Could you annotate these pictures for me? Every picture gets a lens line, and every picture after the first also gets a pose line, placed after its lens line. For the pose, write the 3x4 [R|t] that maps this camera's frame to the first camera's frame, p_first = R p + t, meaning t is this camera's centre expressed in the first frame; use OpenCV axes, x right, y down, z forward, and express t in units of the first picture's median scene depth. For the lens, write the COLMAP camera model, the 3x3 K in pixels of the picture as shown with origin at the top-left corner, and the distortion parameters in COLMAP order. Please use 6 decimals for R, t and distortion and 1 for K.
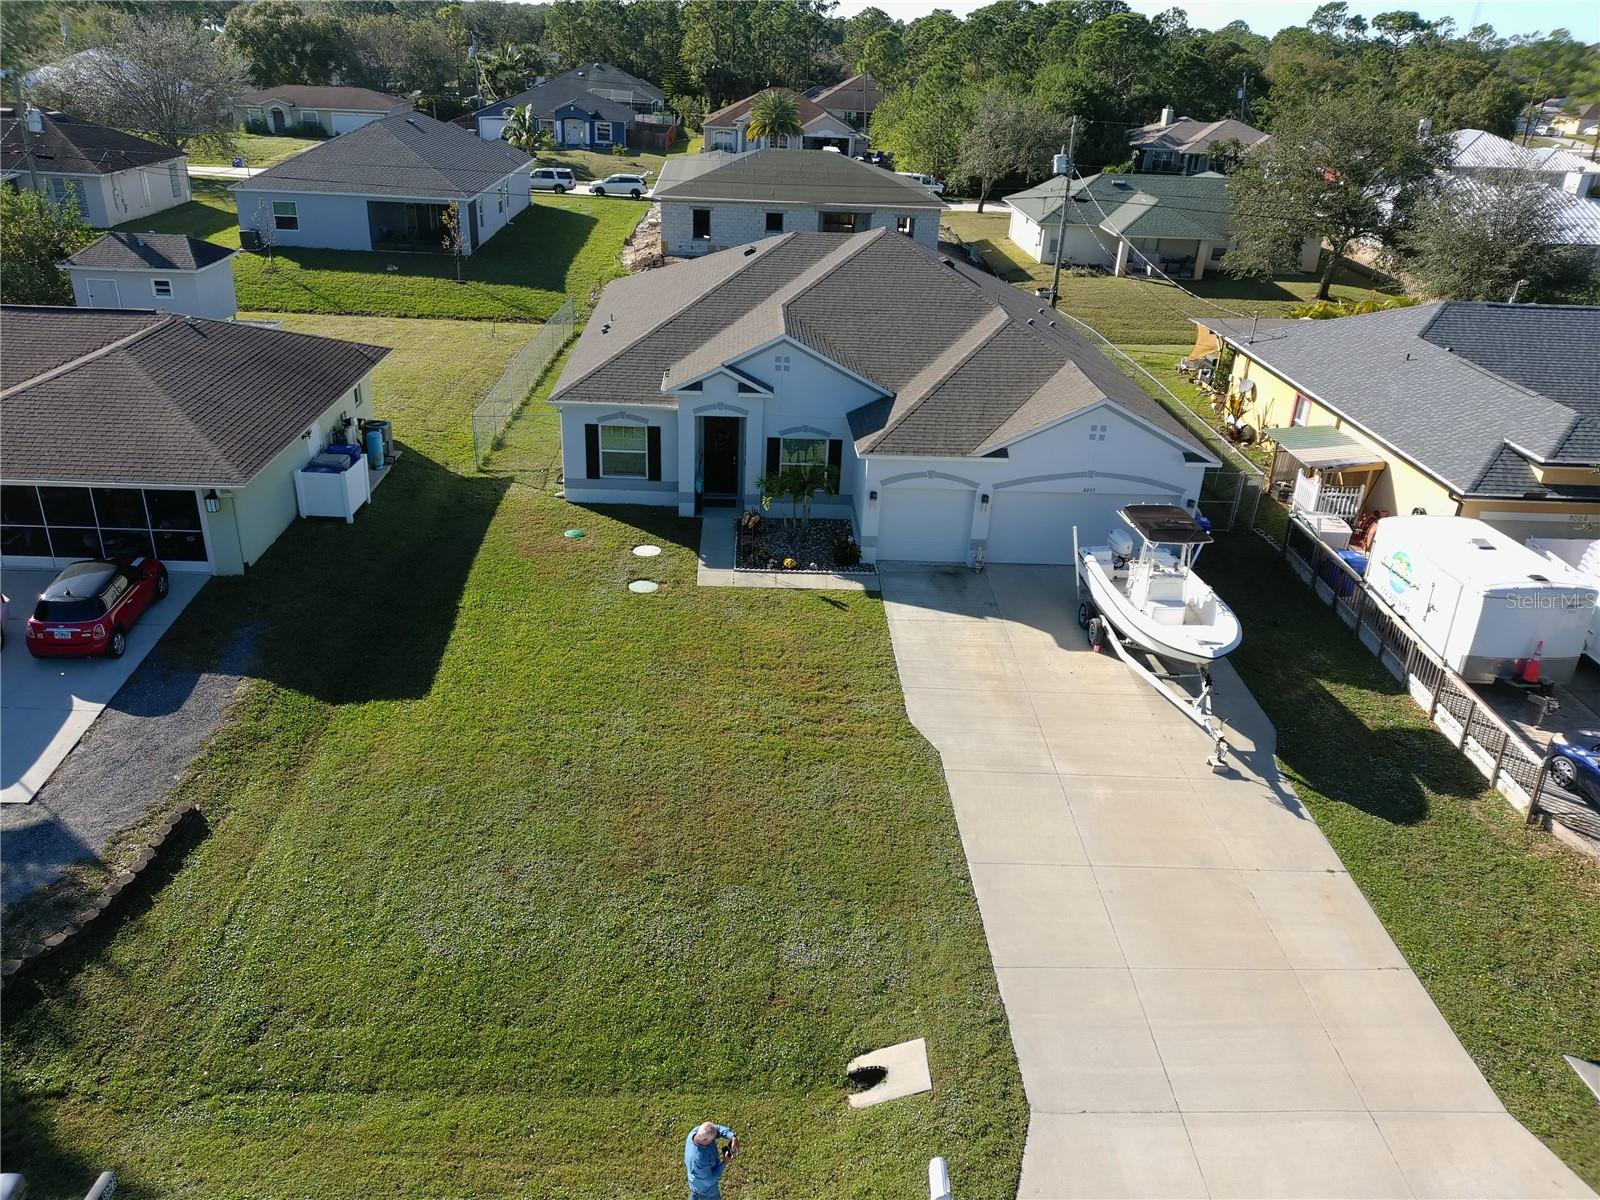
lens RADIAL K [[1197.4, 0, 802.2], [0, 1197.4, 605.2], [0, 0, 1]] dist [0.059515, -0.066893]
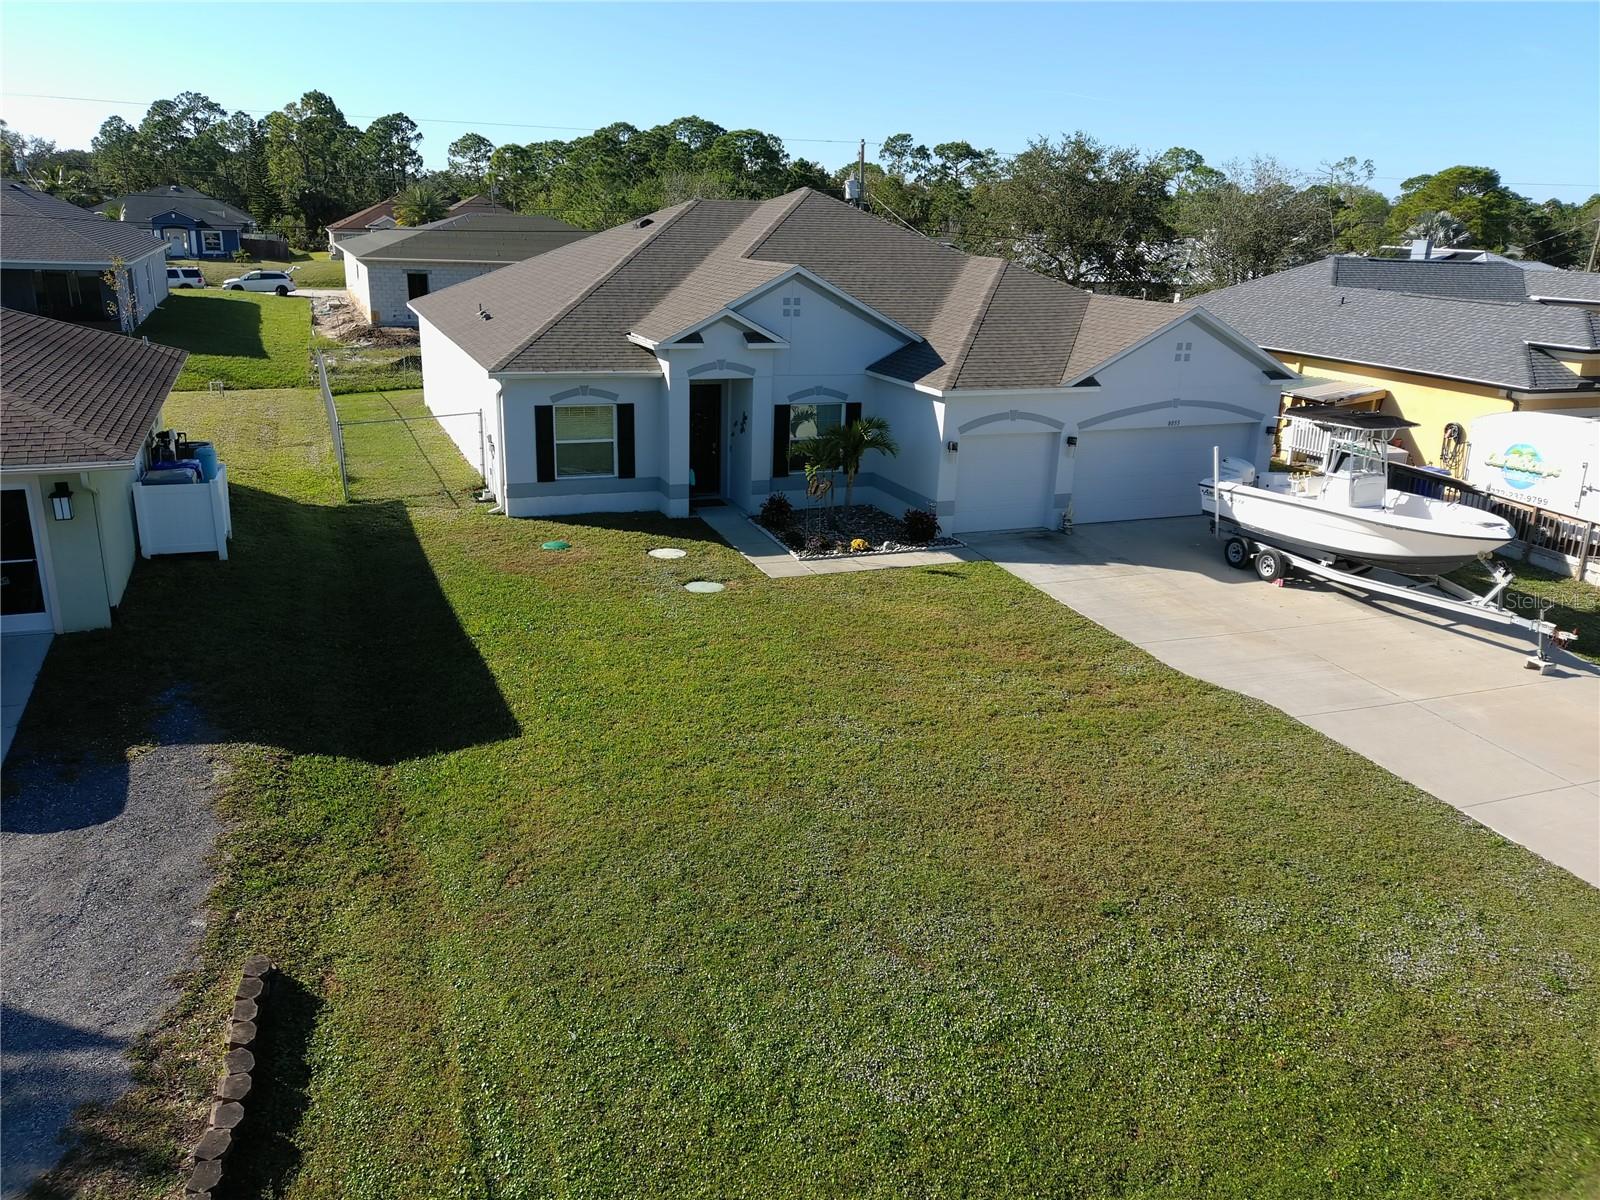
lens RADIAL K [[1197.4, 0, 797.1], [0, 1197.4, 599.2], [0, 0, 1]] dist [0.059515, -0.066893]
pose [[0.939970, -0.118603, 0.319984, -0.282574], [0.157005, 0.982831, -0.096920, 0.064230], [-0.302995, 0.141341, 0.942453, 0.271294]]
